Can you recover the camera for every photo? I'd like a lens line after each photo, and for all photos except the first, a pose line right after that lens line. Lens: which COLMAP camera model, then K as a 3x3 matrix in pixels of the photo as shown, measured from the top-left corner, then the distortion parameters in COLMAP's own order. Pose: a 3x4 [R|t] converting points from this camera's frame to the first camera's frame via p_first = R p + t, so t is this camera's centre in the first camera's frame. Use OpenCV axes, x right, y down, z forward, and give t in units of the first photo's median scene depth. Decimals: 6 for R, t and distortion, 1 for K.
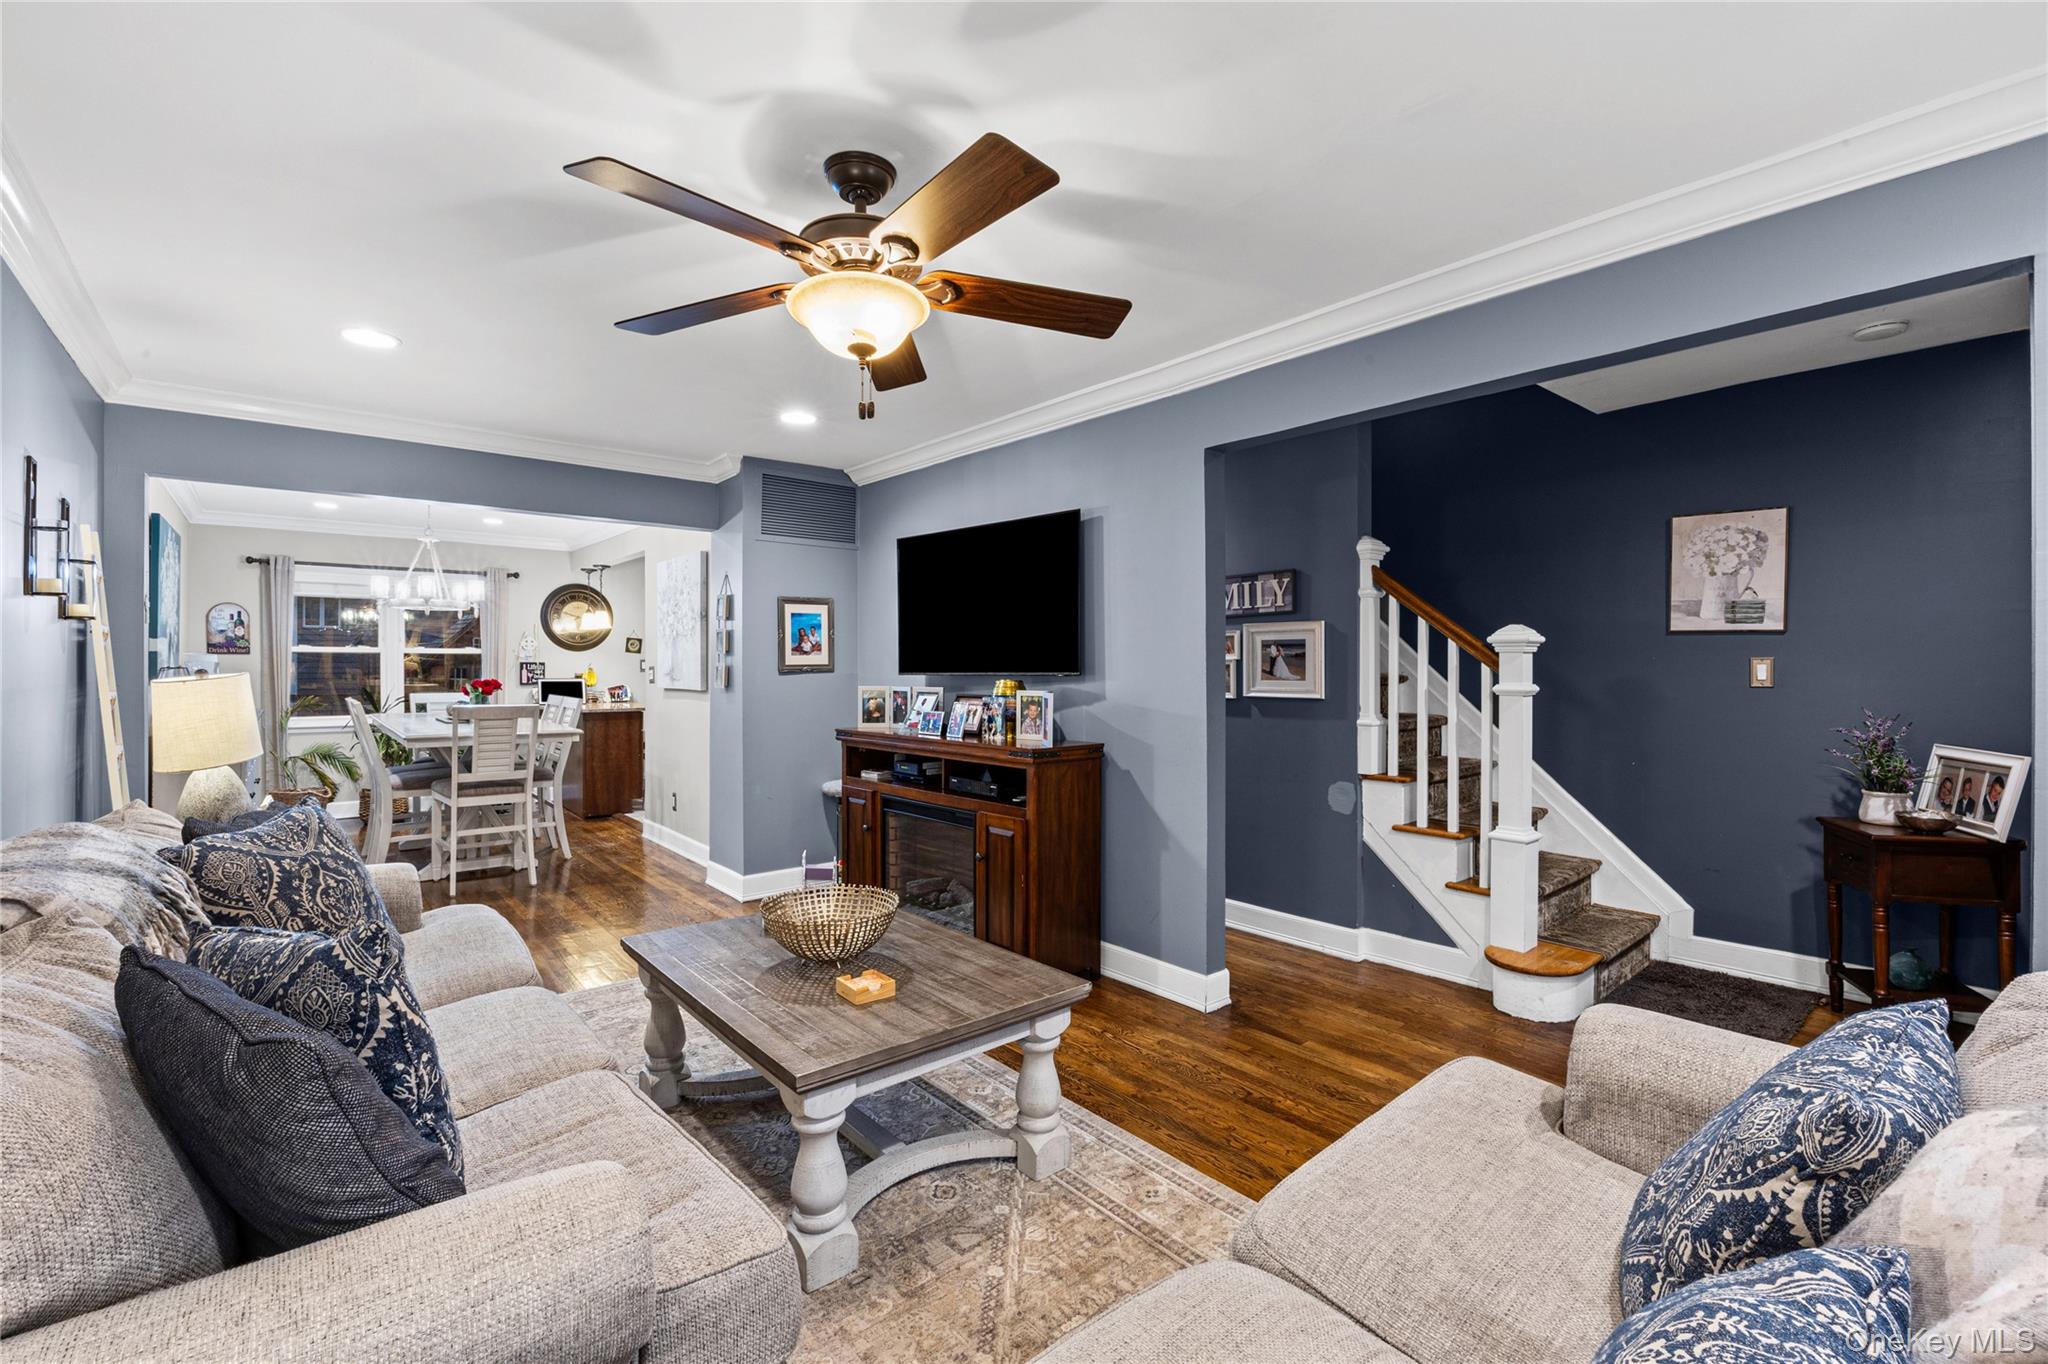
lens RADIAL K [[898.0, 0, 1025.0], [0, 898.0, 661.1], [0, 0, 1]] dist [-0.018814, 0.002245]
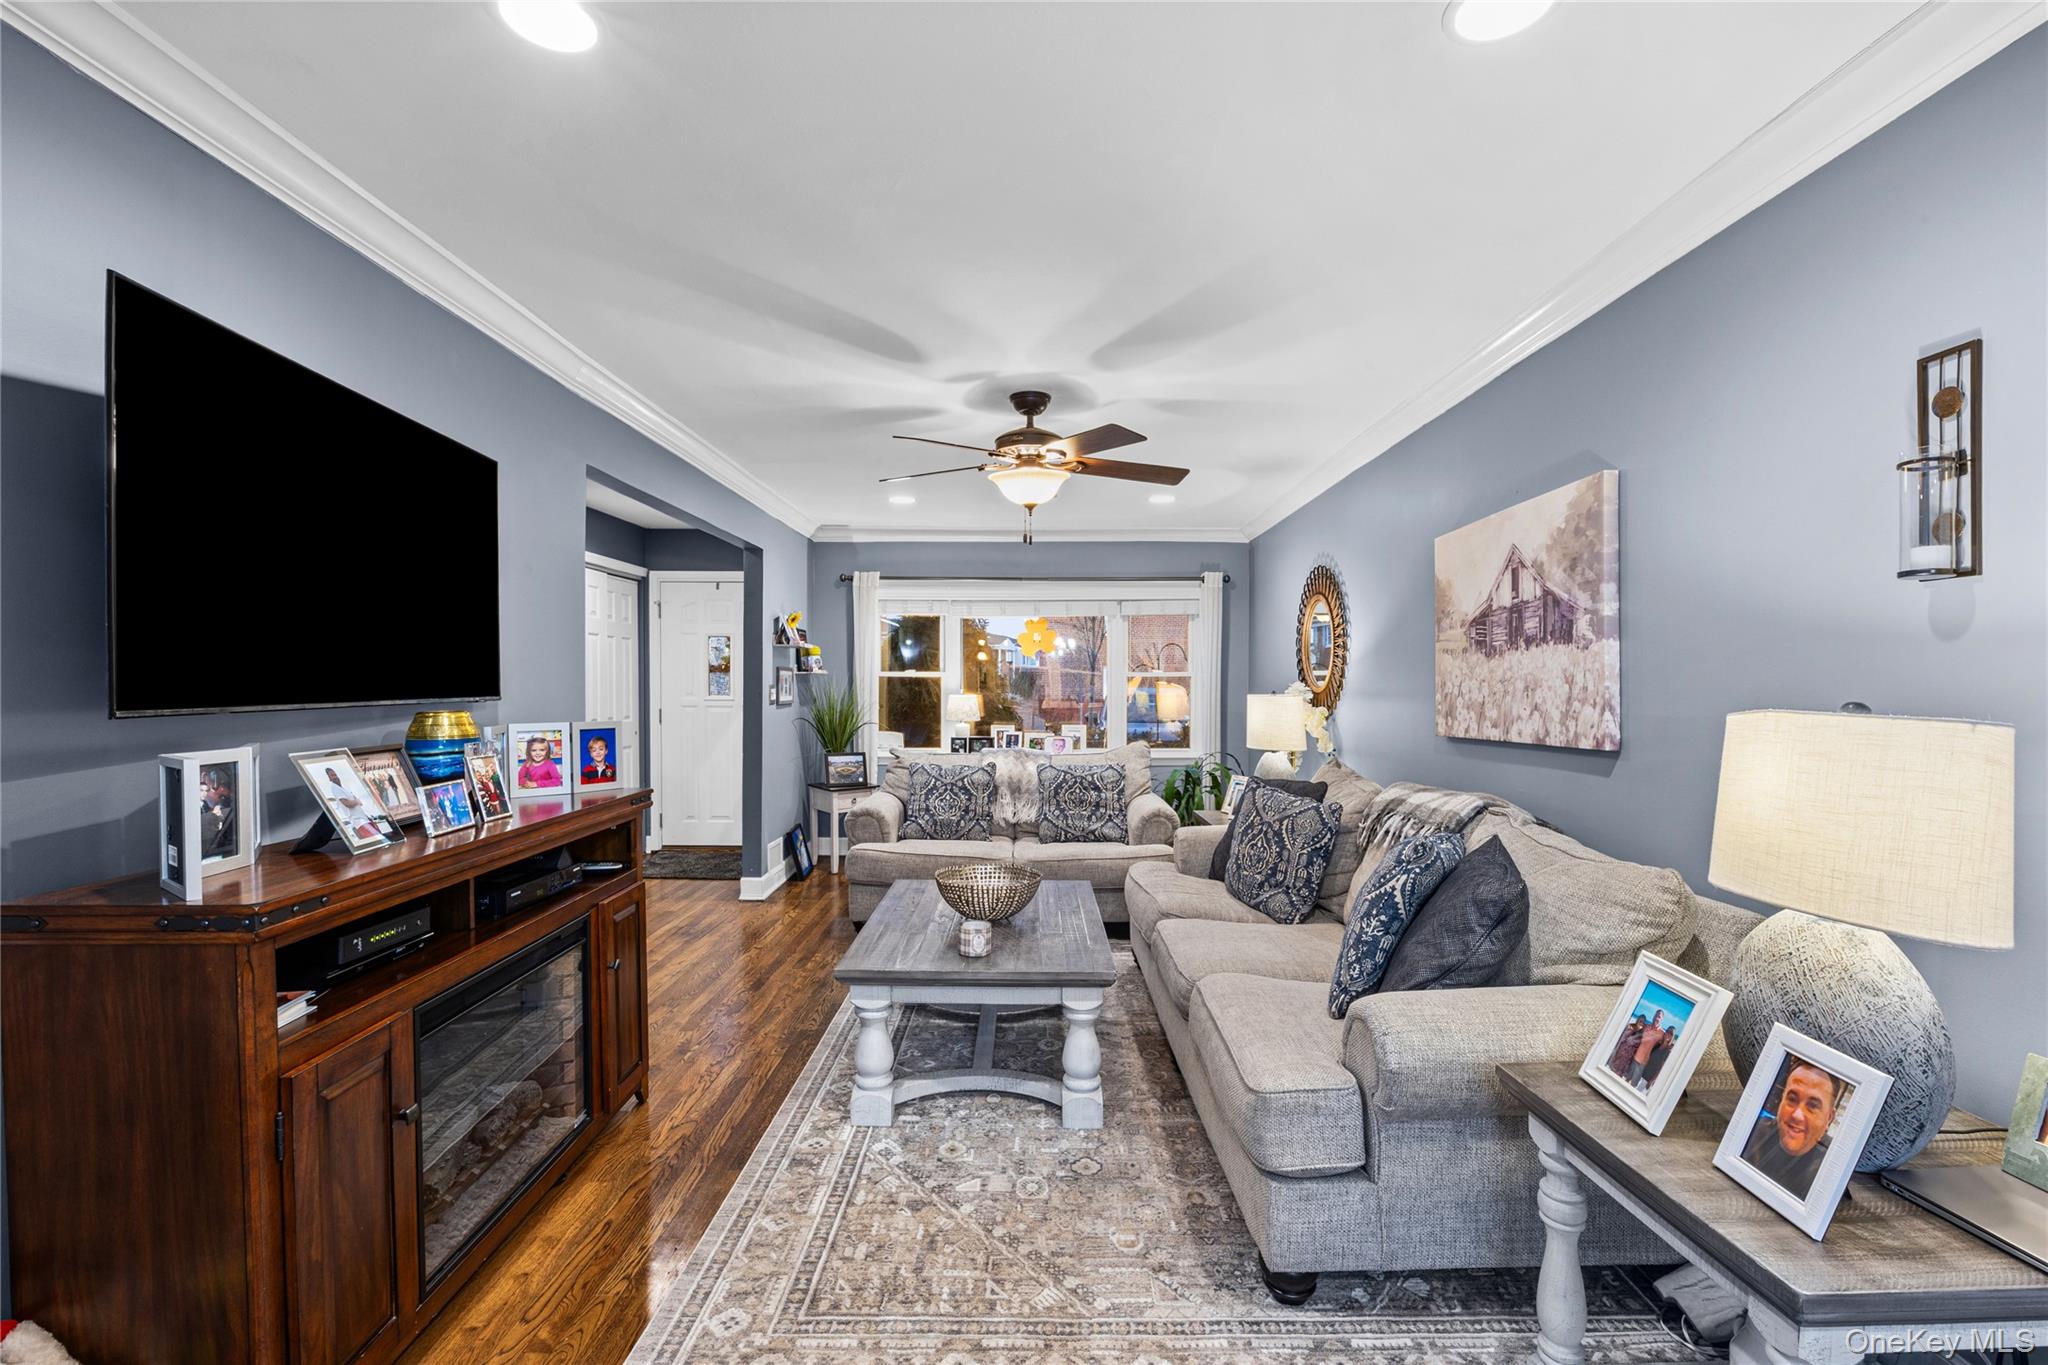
lens RADIAL K [[877.3, 0, 1020.2], [0, 877.3, 691.4], [0, 0, 1]] dist [-0.012656, 0.000756]
pose [[-0.762225, -0.006648, 0.647278, -0.647955], [-0.006528, 0.999975, 0.002583, 0.004626], [-0.647279, -0.002257, -0.762250, 1.176262]]
